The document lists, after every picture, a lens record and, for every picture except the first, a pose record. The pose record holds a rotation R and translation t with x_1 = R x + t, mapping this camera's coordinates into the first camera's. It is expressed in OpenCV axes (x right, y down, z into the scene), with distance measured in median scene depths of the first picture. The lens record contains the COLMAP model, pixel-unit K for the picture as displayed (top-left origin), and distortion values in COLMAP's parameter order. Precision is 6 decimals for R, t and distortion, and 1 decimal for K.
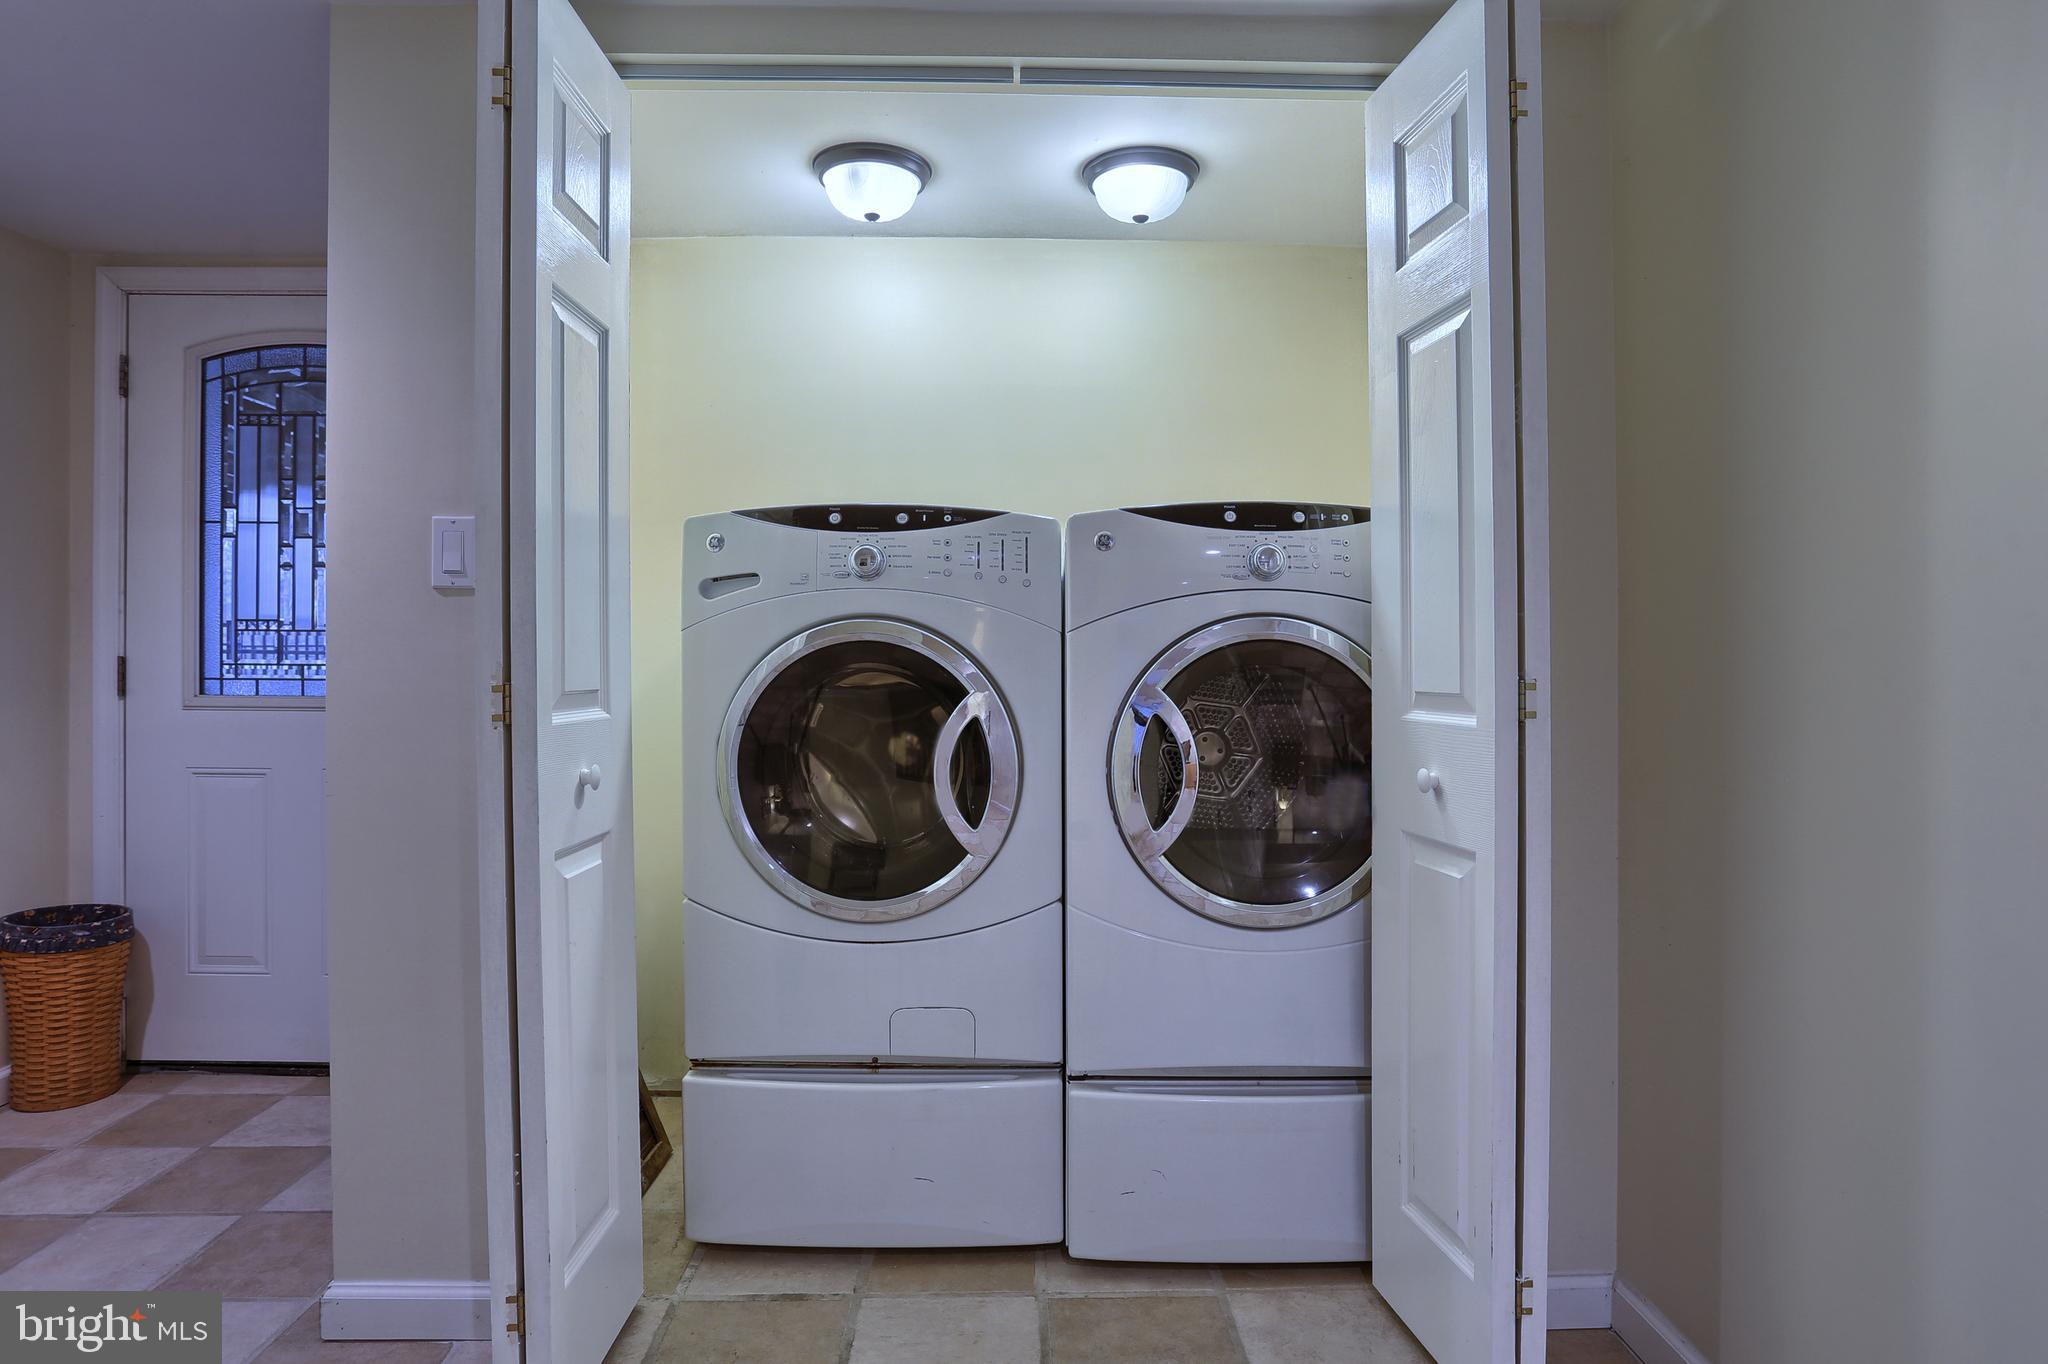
lens RADIAL K [[1126.6, 0, 1012.9], [0, 1126.6, 673.5], [0, 0, 1]] dist [-0.064433, 0.035975]
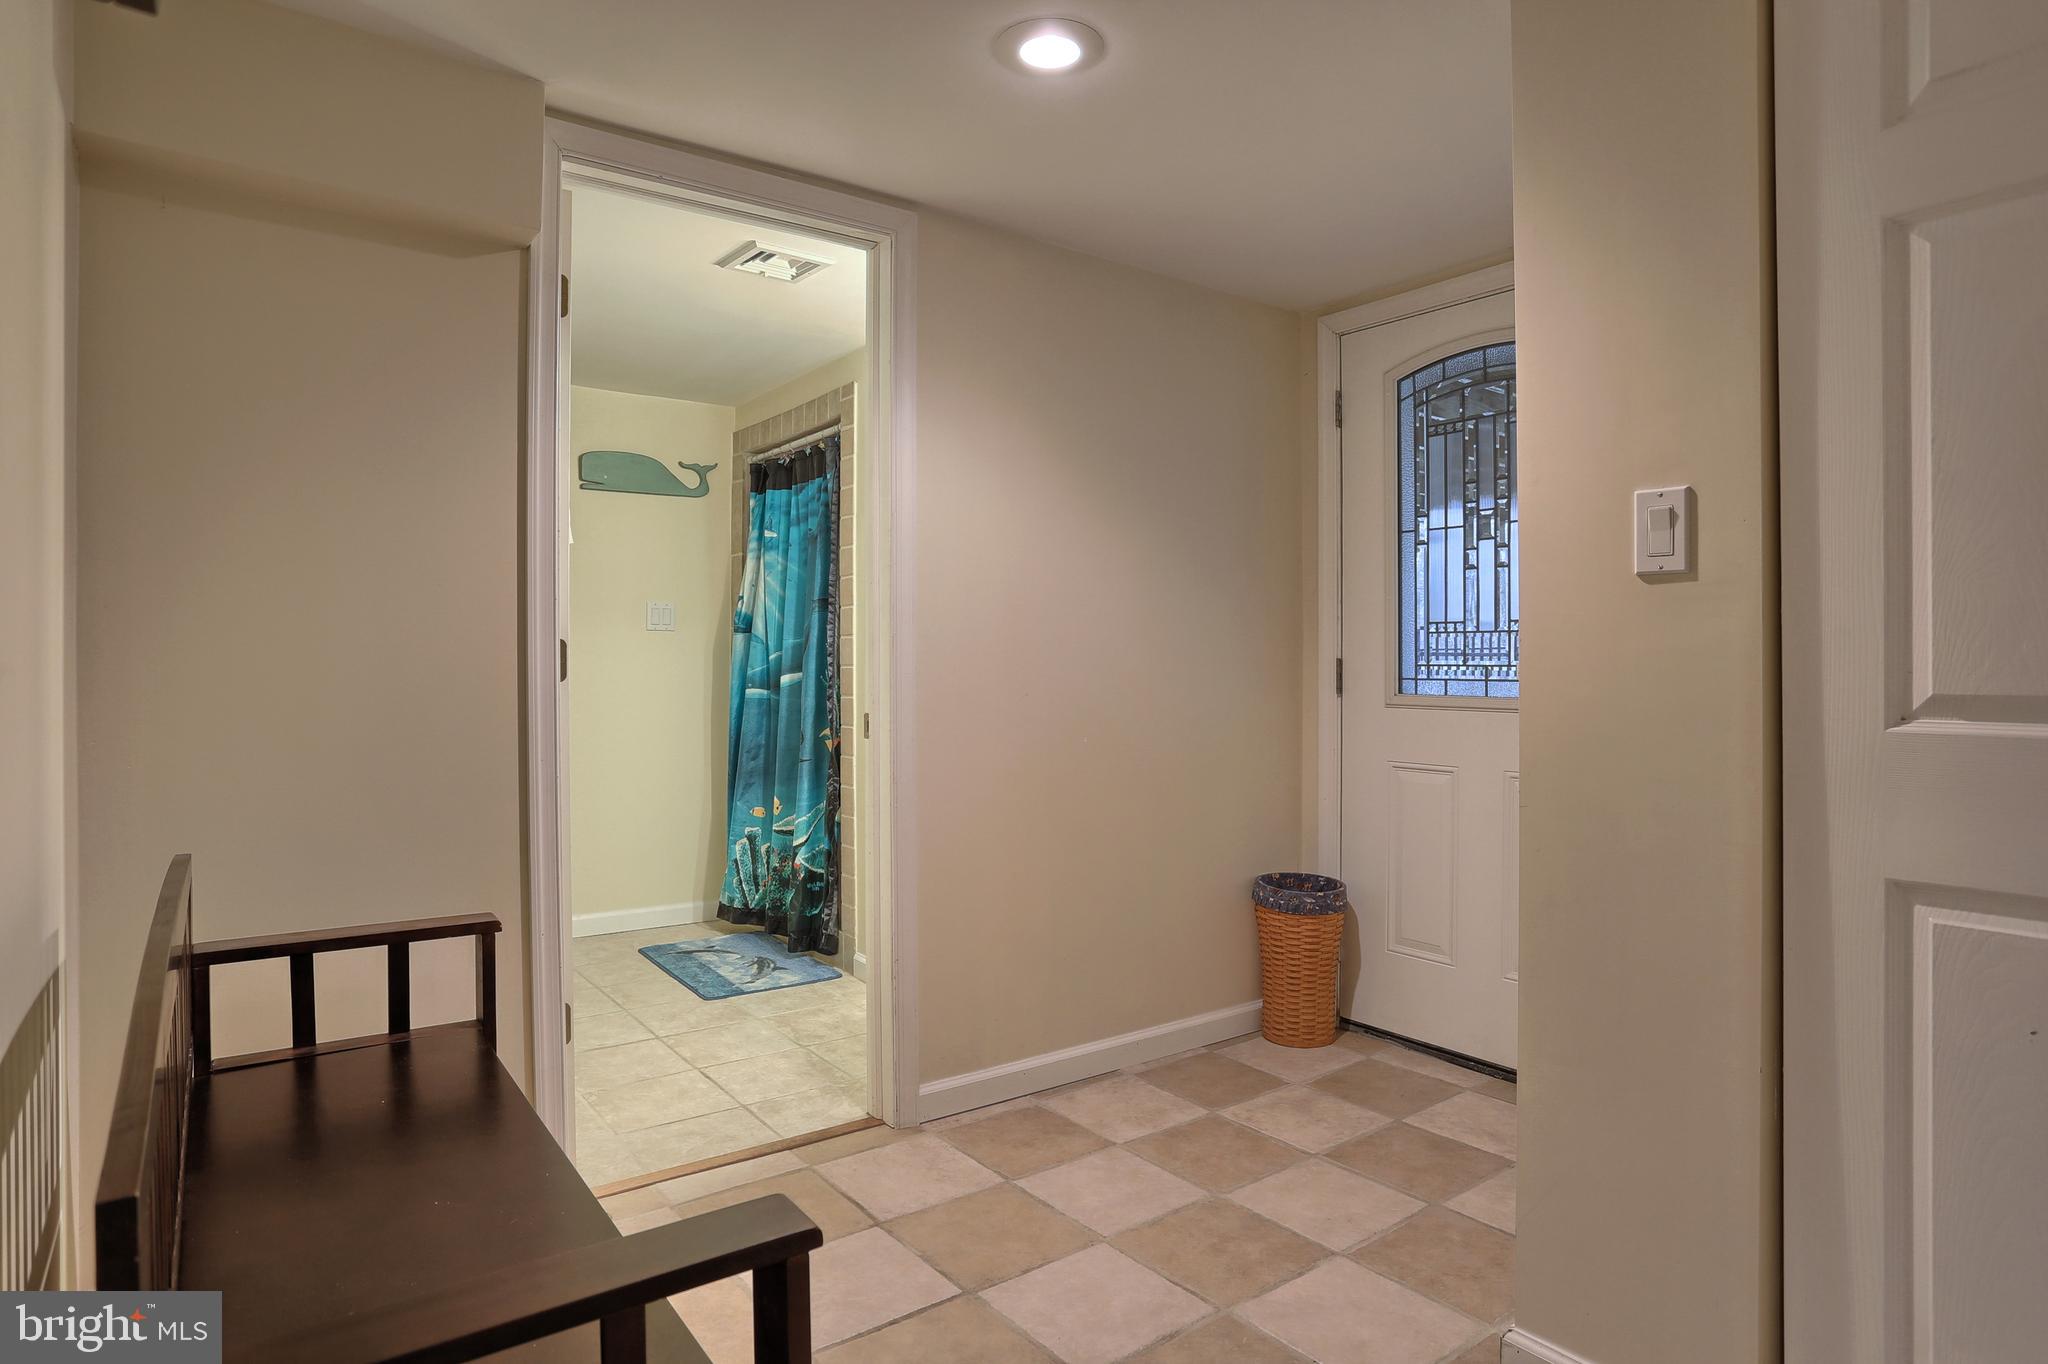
lens RADIAL K [[1161.8, 0, 1019.4], [0, 1161.8, 666.9], [0, 0, 1]] dist [-0.110325, 0.169823]
pose [[0.576434, 0.004716, -0.817130, -0.038081], [0.004215, 0.999953, 0.008745, -0.019894], [0.817133, -0.008485, 0.576387, 0.053653]]
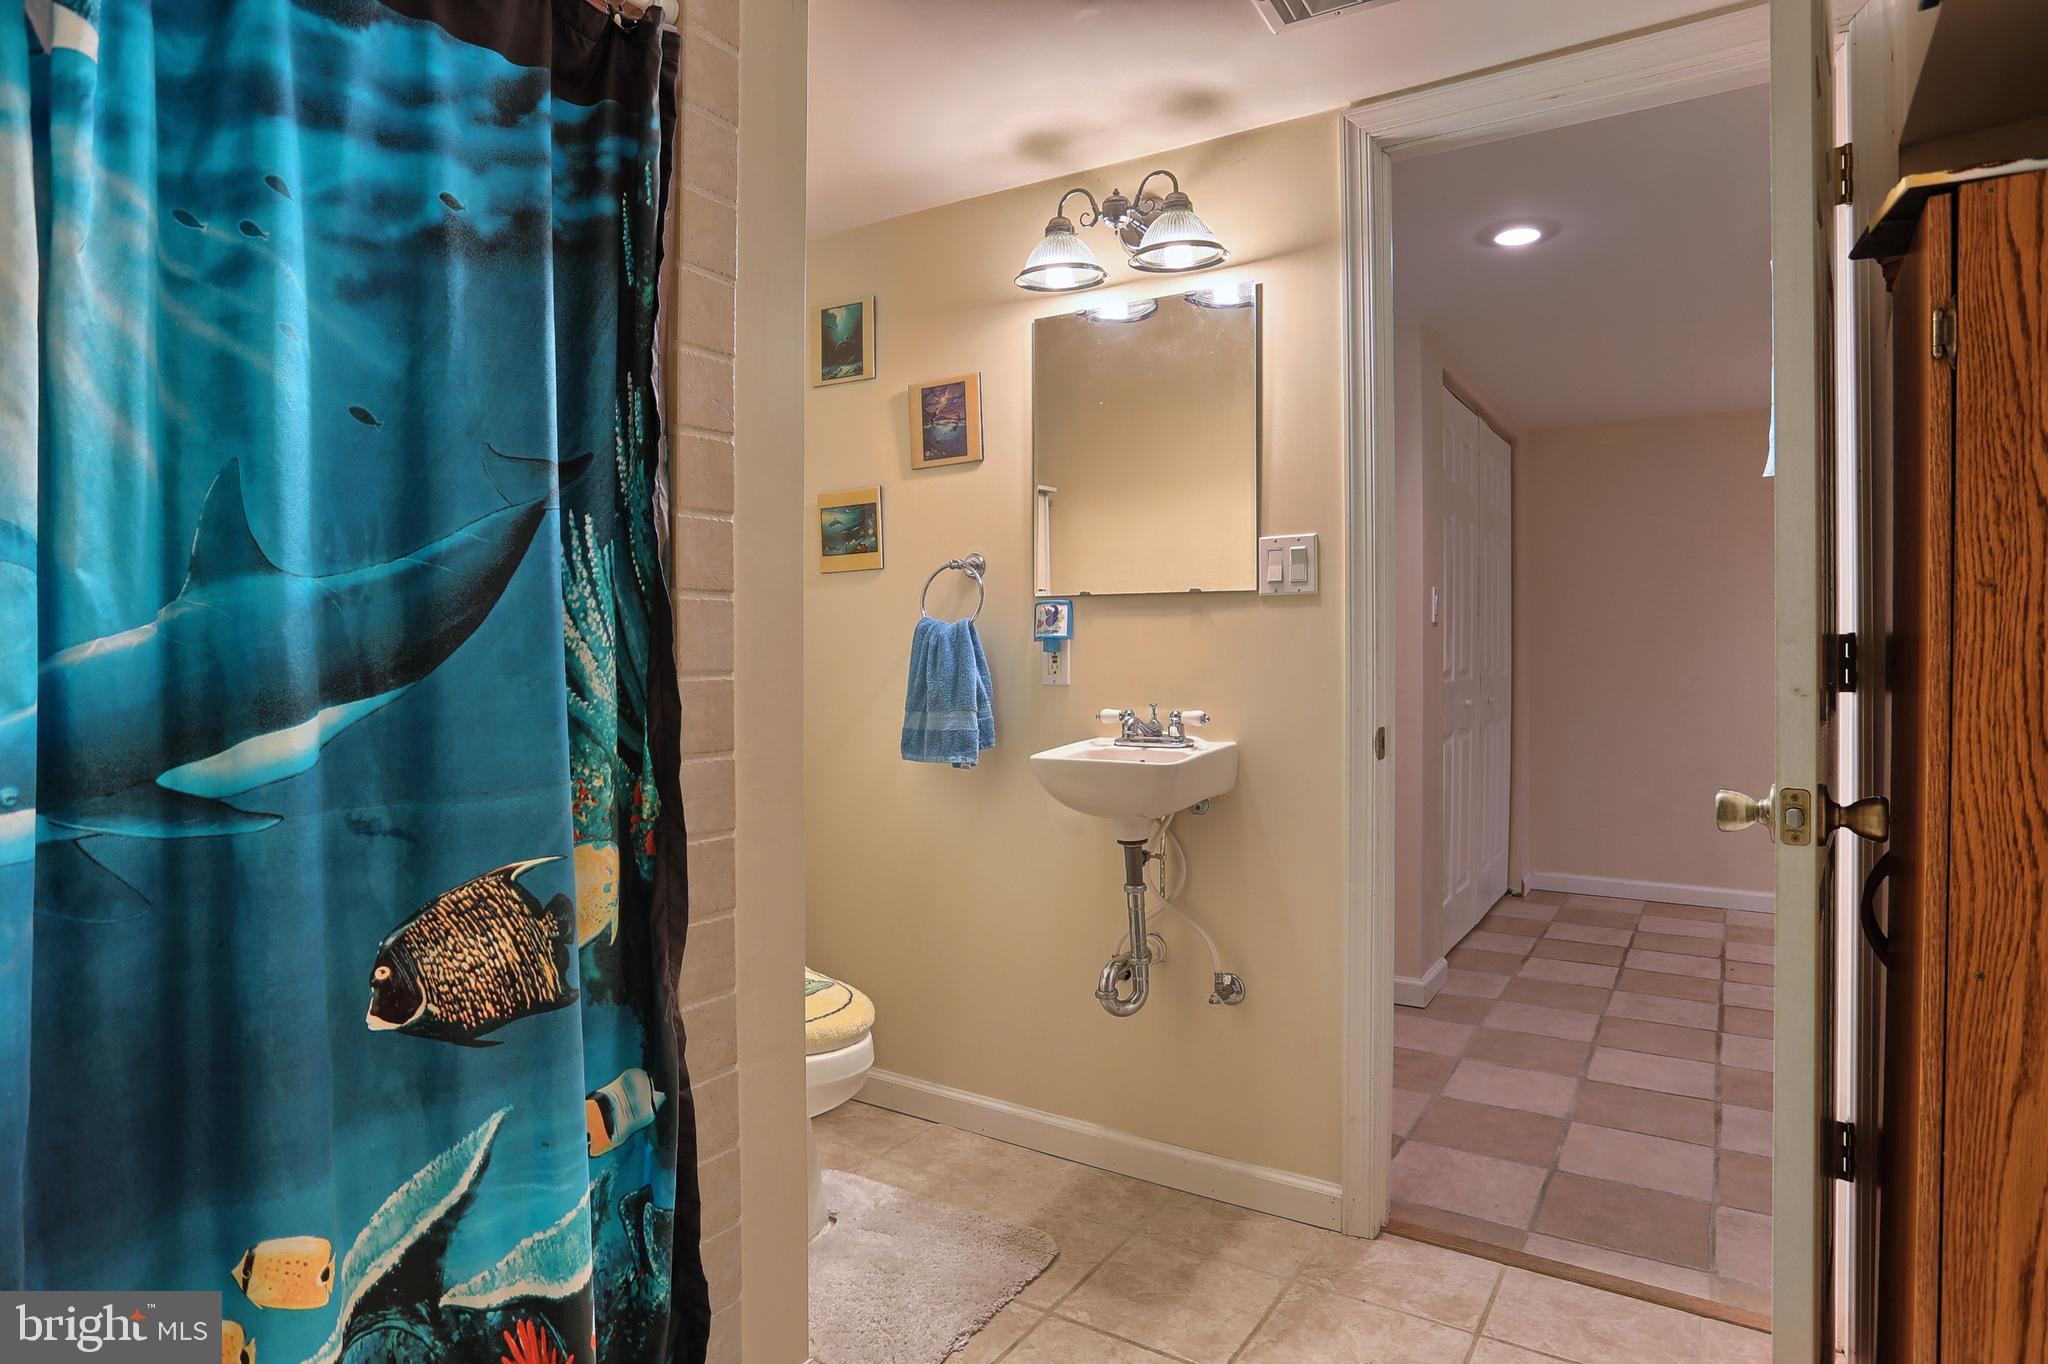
lens RADIAL K [[1126.6, 0, 1012.9], [0, 1126.6, 673.5], [0, 0, 1]] dist [-0.064433, 0.035975]
pose [[0.555725, -0.001959, 0.831364, -1.583310], [-0.004498, 0.999976, 0.005363, -0.013144], [-0.831354, -0.006720, 0.555703, 0.289214]]
